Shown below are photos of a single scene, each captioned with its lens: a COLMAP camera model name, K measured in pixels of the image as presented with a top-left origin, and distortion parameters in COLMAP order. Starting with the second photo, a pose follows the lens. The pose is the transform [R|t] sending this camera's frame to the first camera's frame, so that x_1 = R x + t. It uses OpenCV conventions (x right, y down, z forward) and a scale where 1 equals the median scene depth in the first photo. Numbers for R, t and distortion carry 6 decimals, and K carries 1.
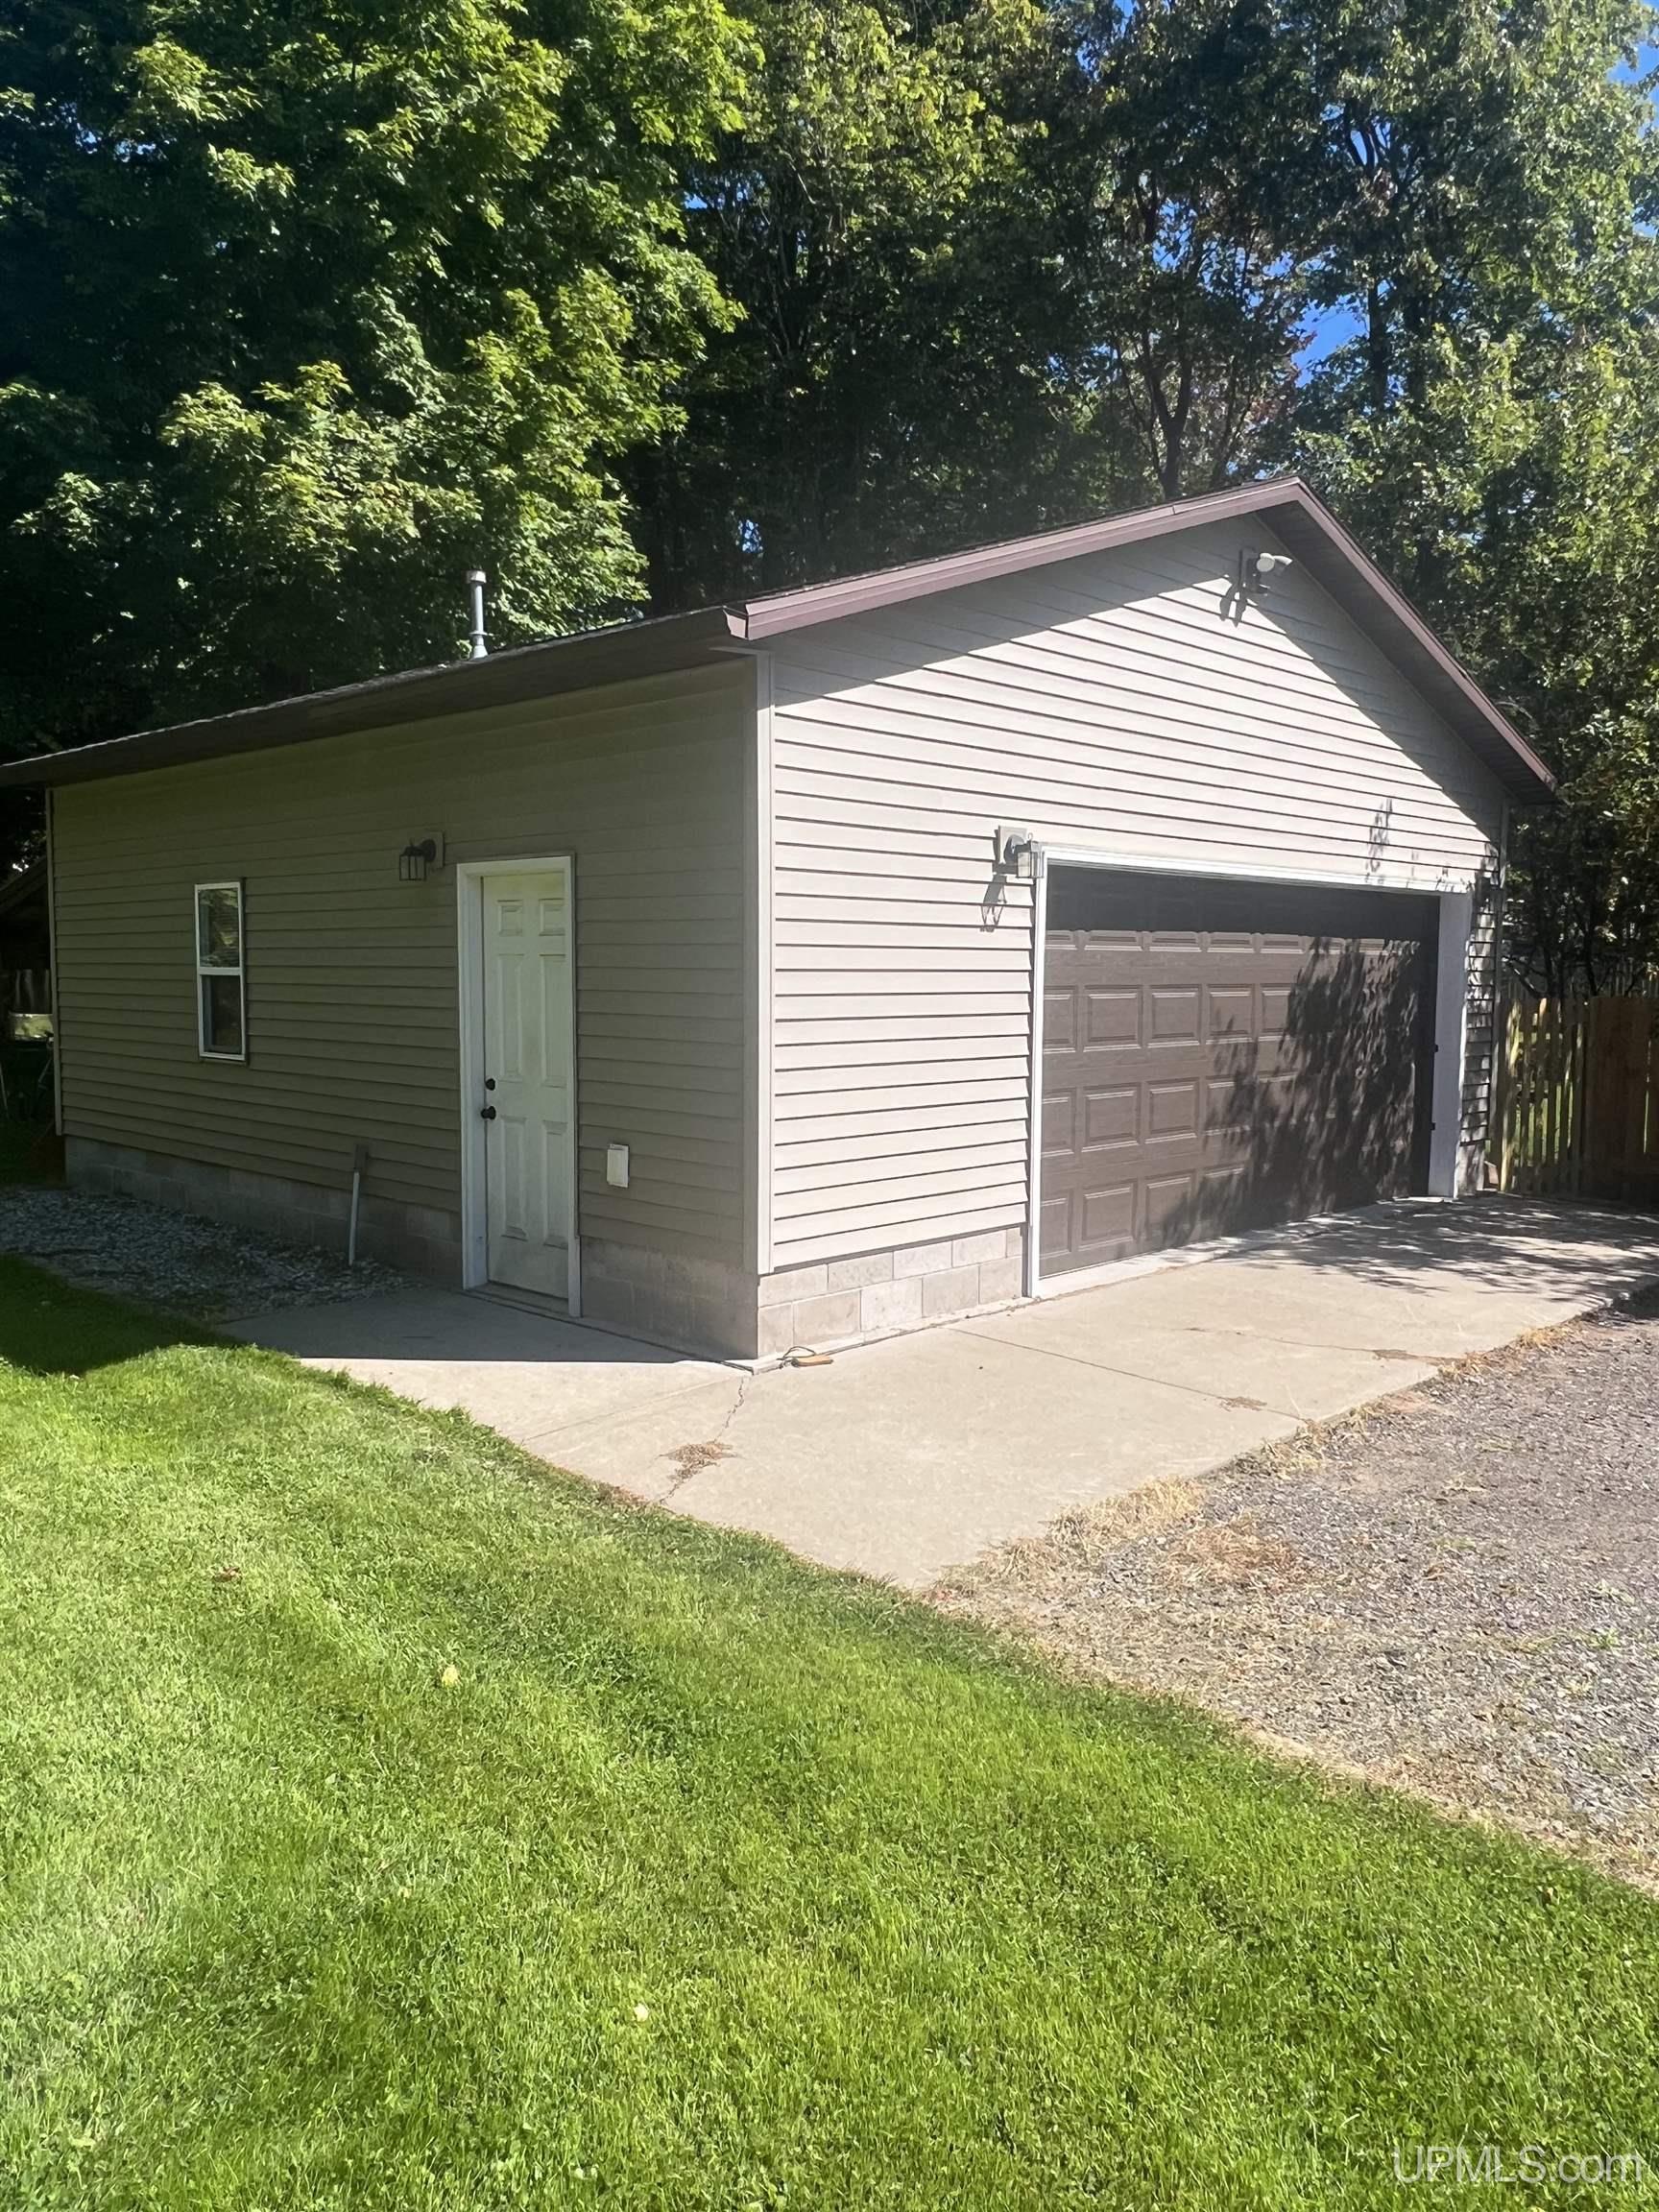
lens RADIAL K [[1608.0, 0, 829.5], [0, 1608.0, 1106.0], [0, 0, 1]] dist [0.001454, 0.000651]
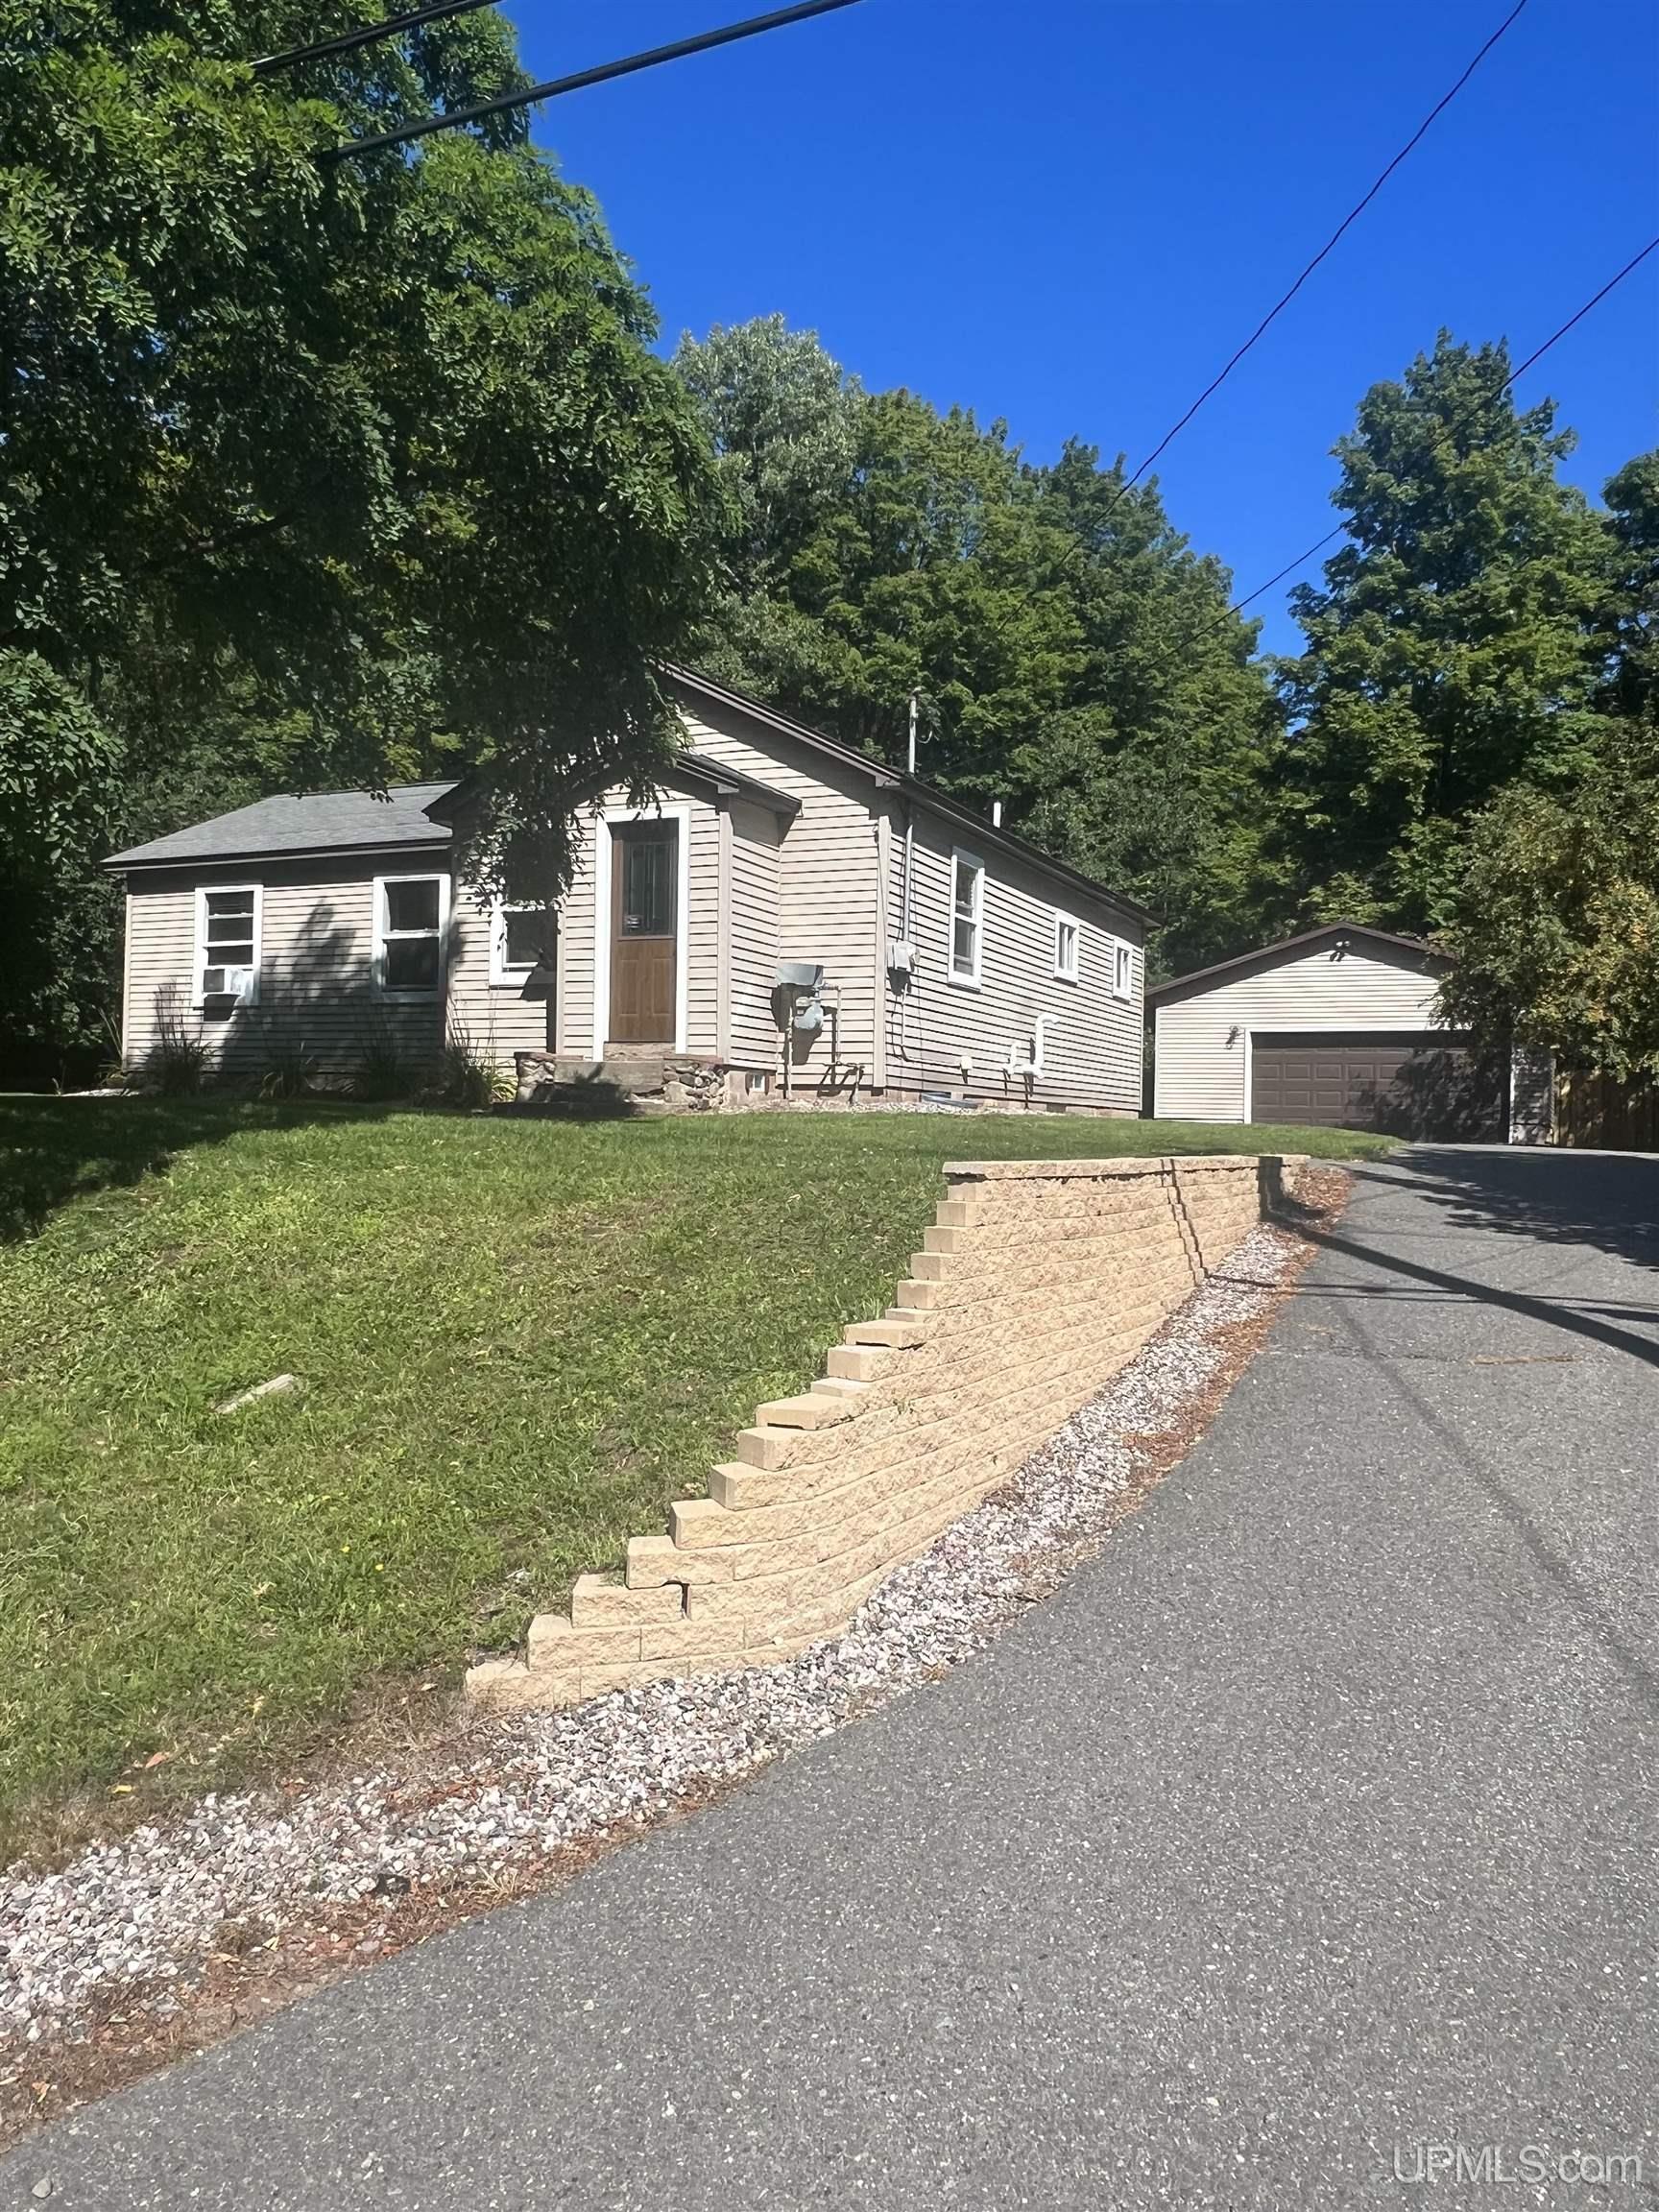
lens RADIAL K [[1608.0, 0, 829.5], [0, 1608.0, 1106.0], [0, 0, 1]] dist [0.001454, 0.000651]
pose [[0.327177, -0.015128, -0.944842, 2.911630], [-0.104465, 0.993164, -0.052076, 0.287656], [0.939171, 0.115741, 0.323360, -1.050777]]
